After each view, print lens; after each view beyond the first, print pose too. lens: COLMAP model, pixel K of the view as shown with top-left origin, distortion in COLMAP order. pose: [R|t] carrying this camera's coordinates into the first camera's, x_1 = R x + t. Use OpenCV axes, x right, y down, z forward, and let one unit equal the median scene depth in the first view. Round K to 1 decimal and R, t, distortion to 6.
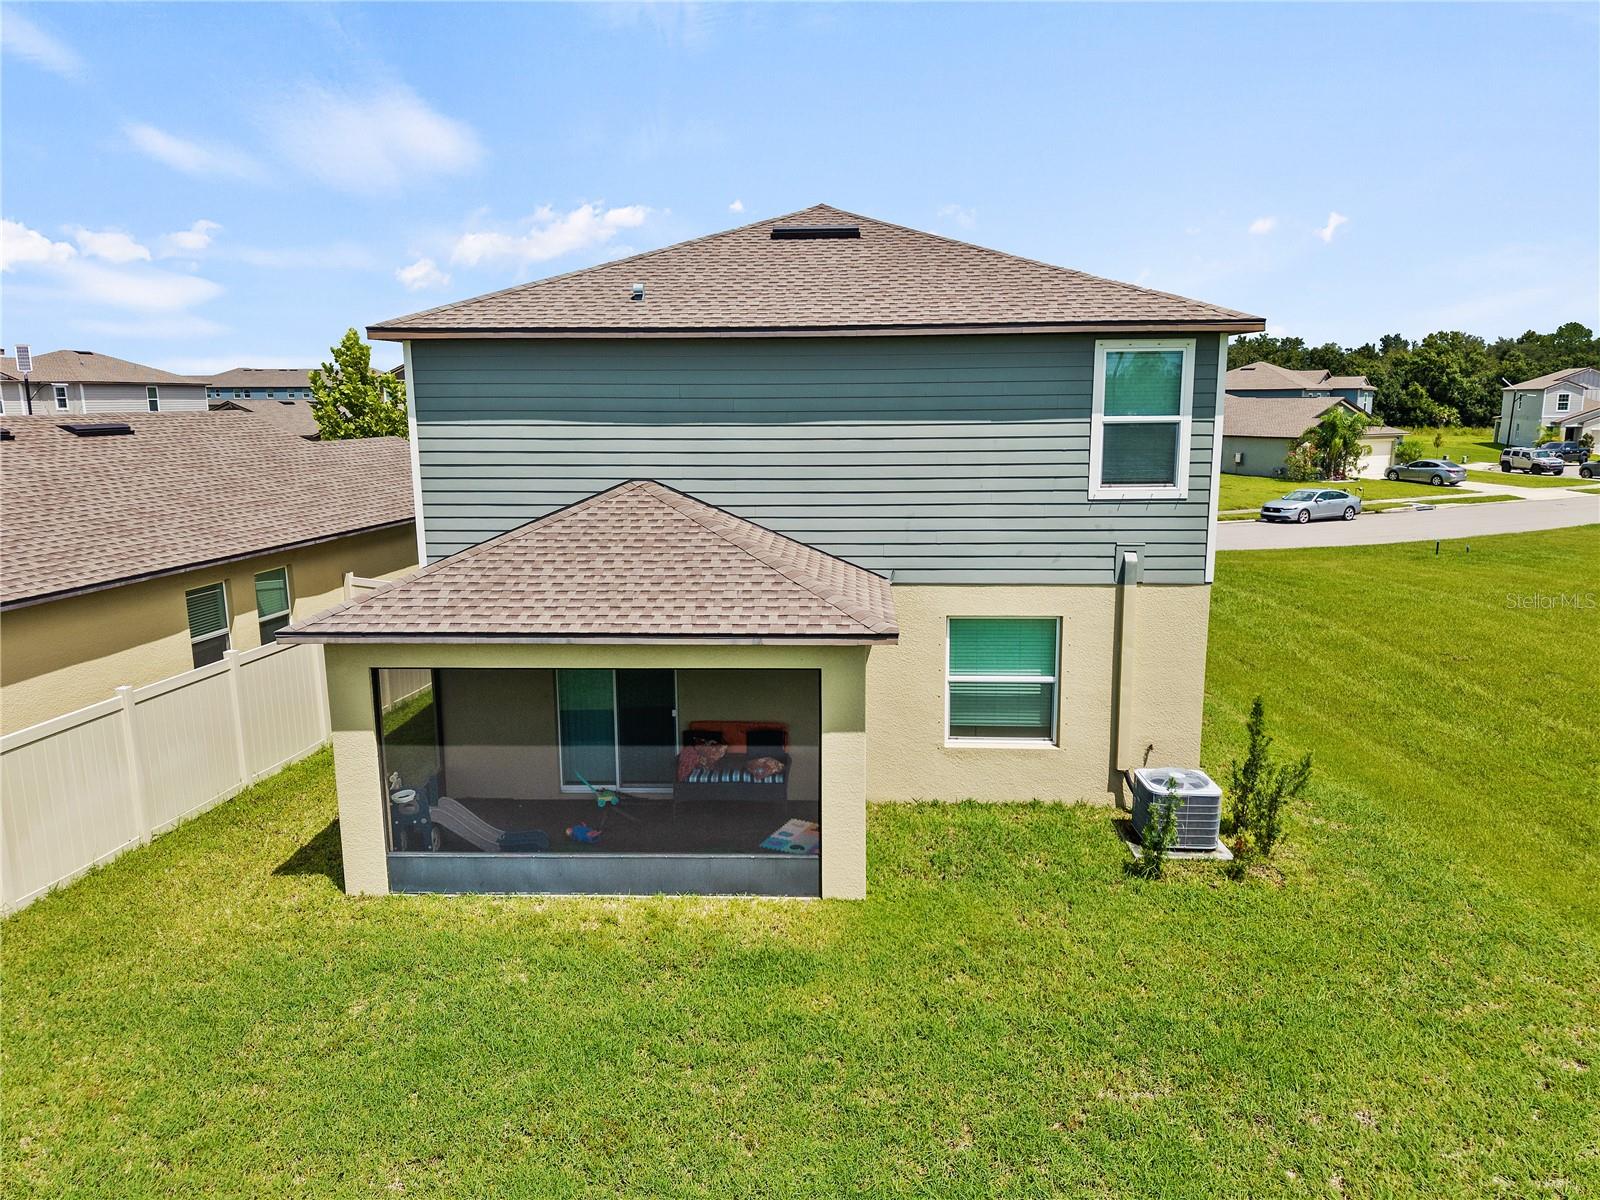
lens RADIAL K [[1070.1, 0, 797.3], [0, 1070.1, 617.1], [0, 0, 1]] dist [0.049037, -0.057051]
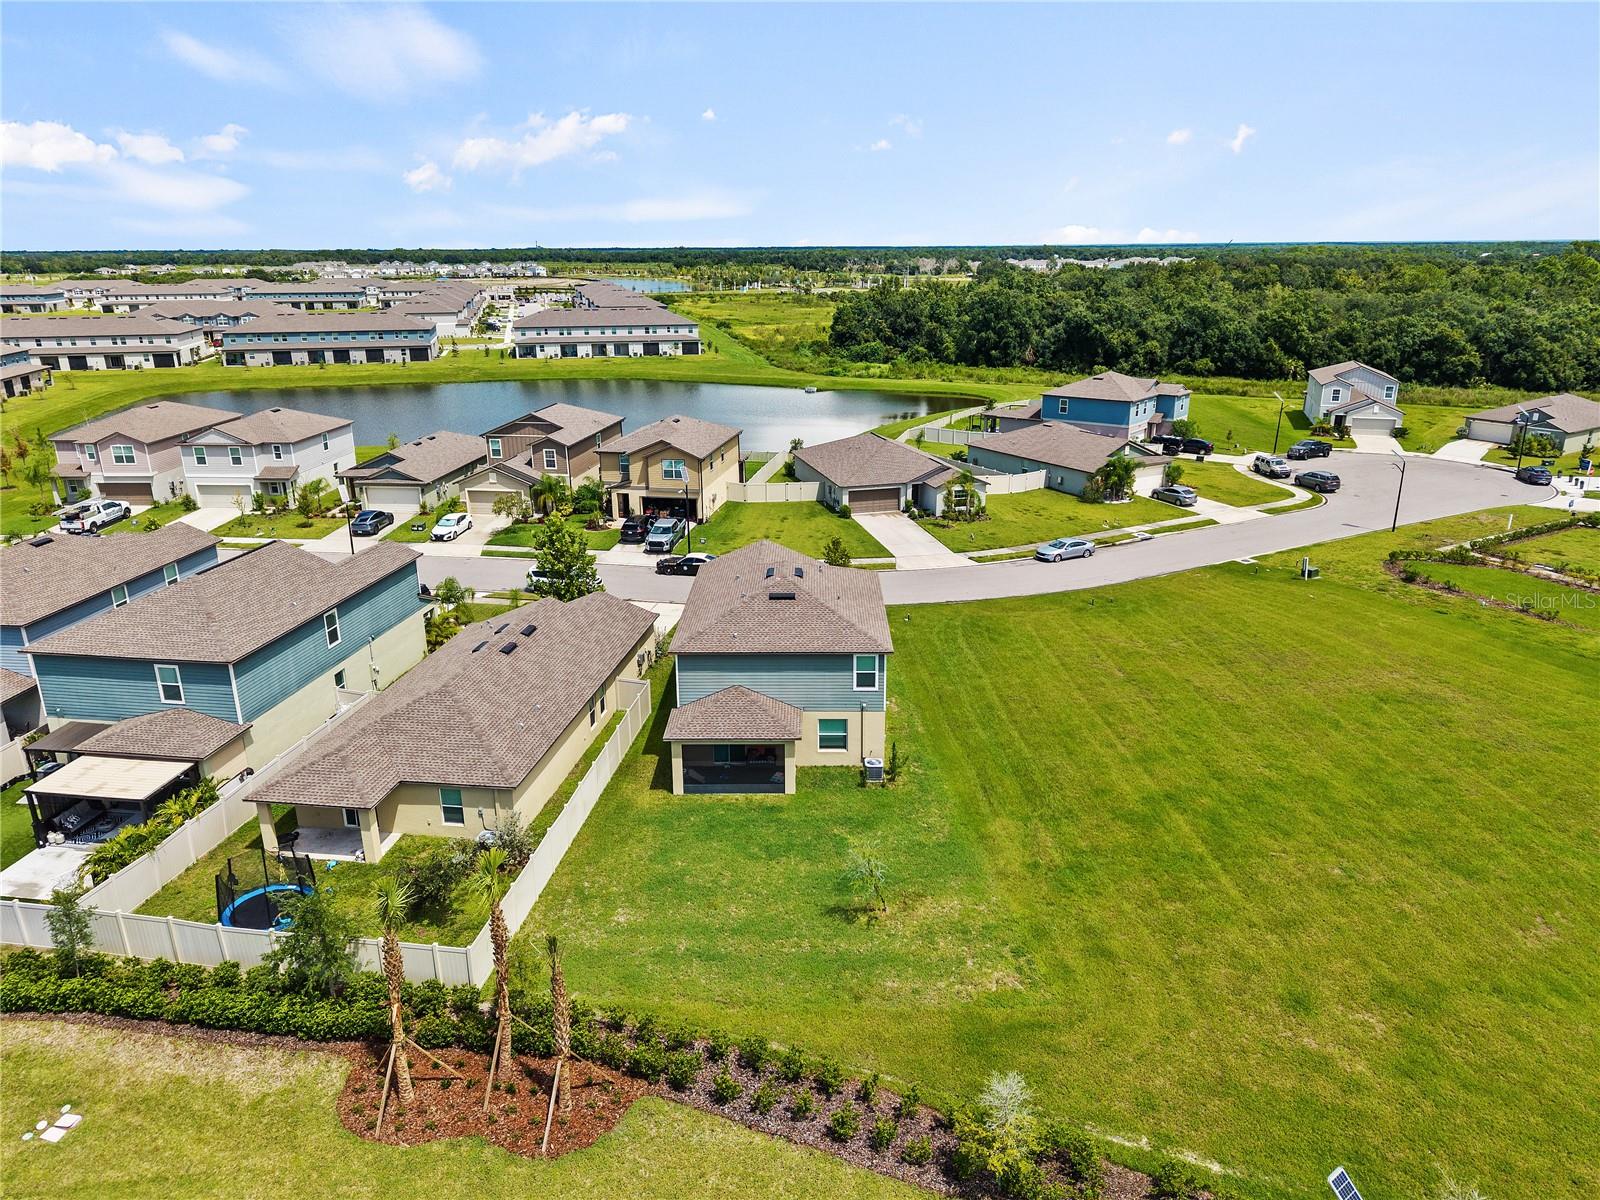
lens RADIAL K [[1070.1, 0, 797.3], [0, 1070.1, 617.1], [0, 0, 1]] dist [0.049037, -0.057051]
pose [[0.999418, -0.009854, 0.032673, -0.053347], [0.005385, 0.990947, 0.134142, -0.899744], [-0.033699, -0.133888, 0.990423, -2.799327]]
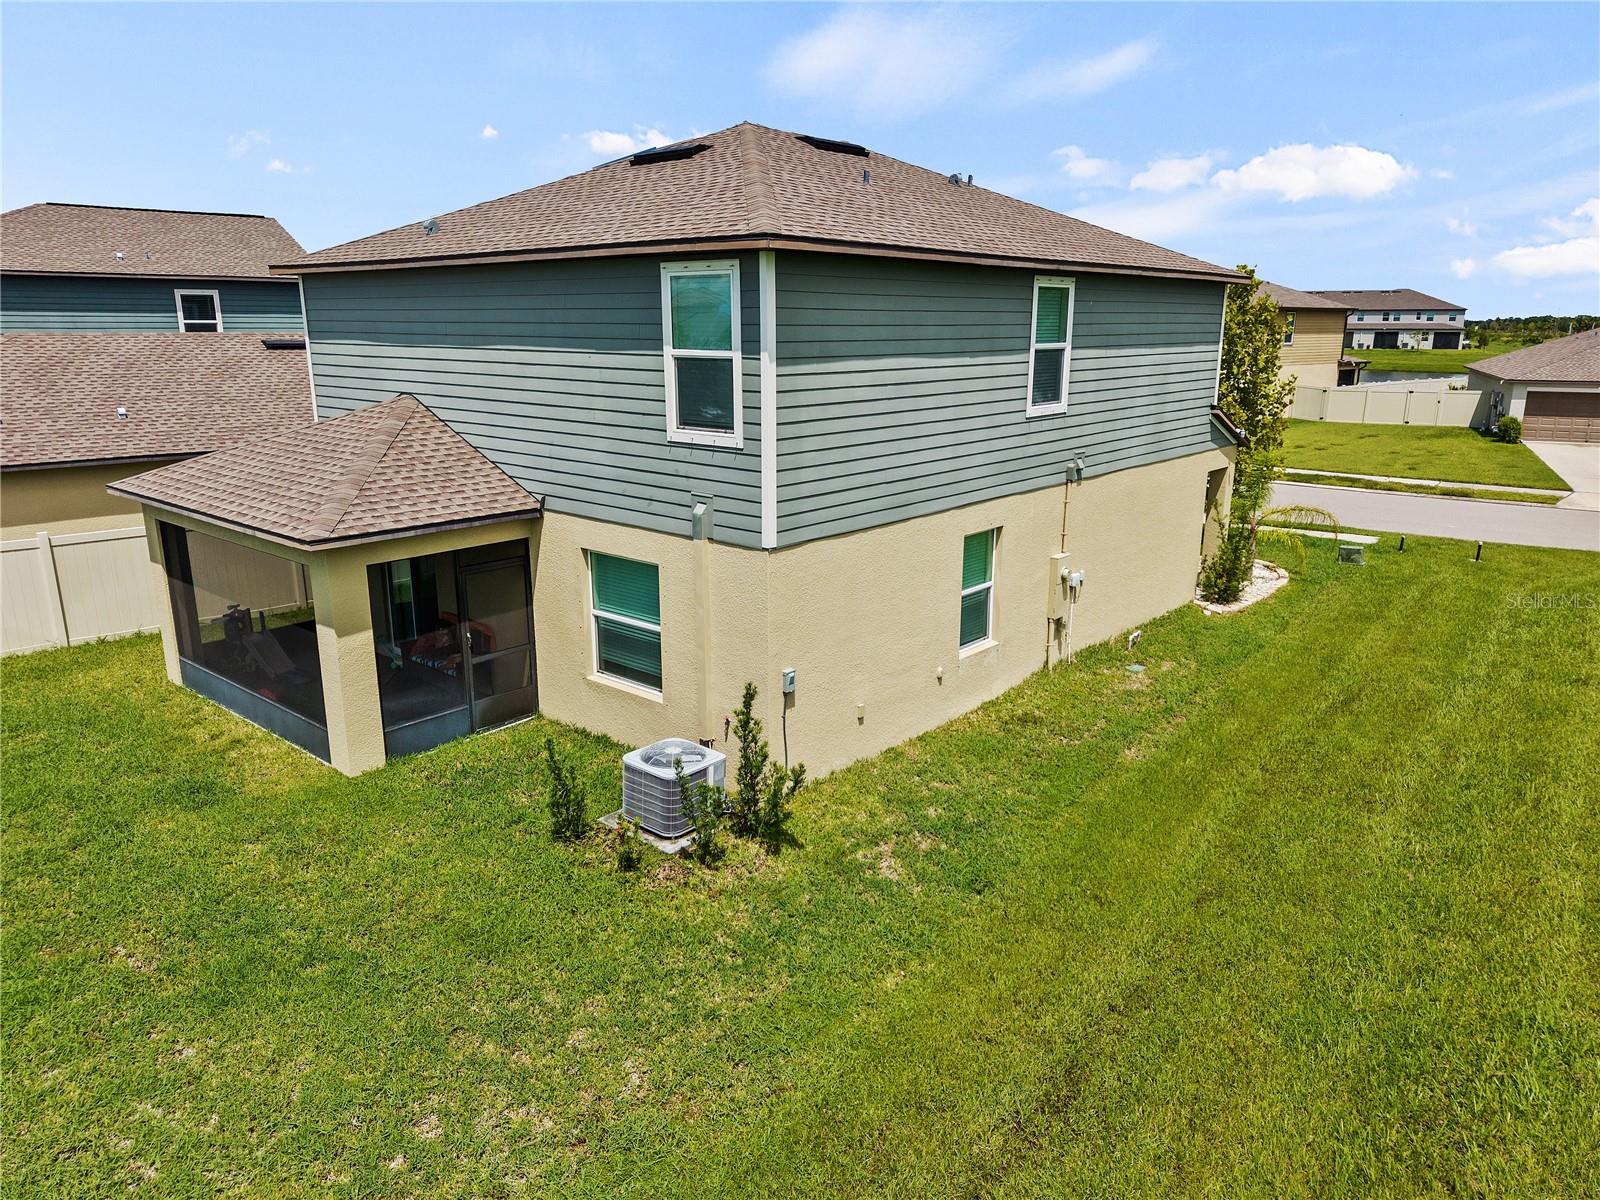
lens RADIAL K [[1070.1, 0, 797.3], [0, 1070.1, 617.1], [0, 0, 1]] dist [0.049037, -0.057051]
pose [[0.786501, 0.173318, -0.592770, 0.939765], [-0.131524, 0.984802, 0.113434, -0.080576], [0.603421, -0.011253, 0.797343, 0.338917]]
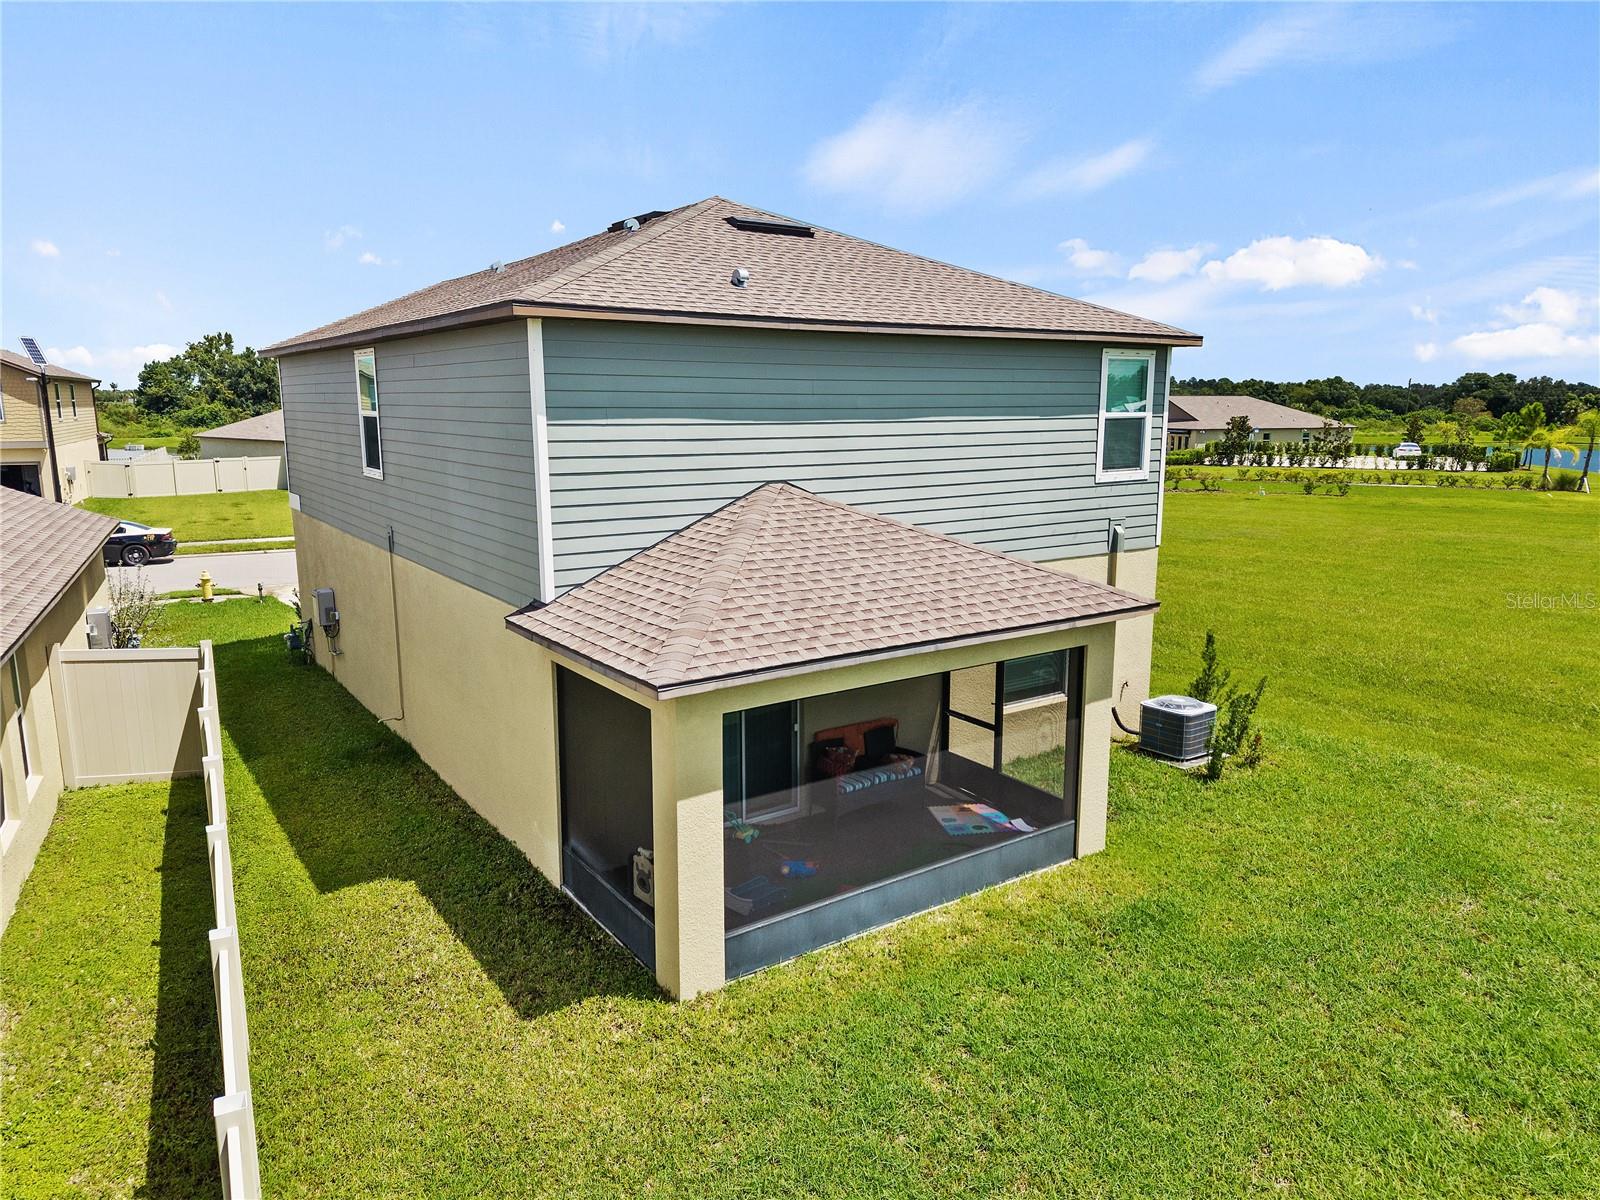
lens RADIAL K [[1070.1, 0, 797.3], [0, 1070.1, 617.1], [0, 0, 1]] dist [0.049037, -0.057051]
pose [[0.792989, -0.114769, 0.598328, -0.722467], [0.115559, 0.992602, 0.037241, -0.045655], [-0.598175, 0.039611, 0.800386, 0.259284]]
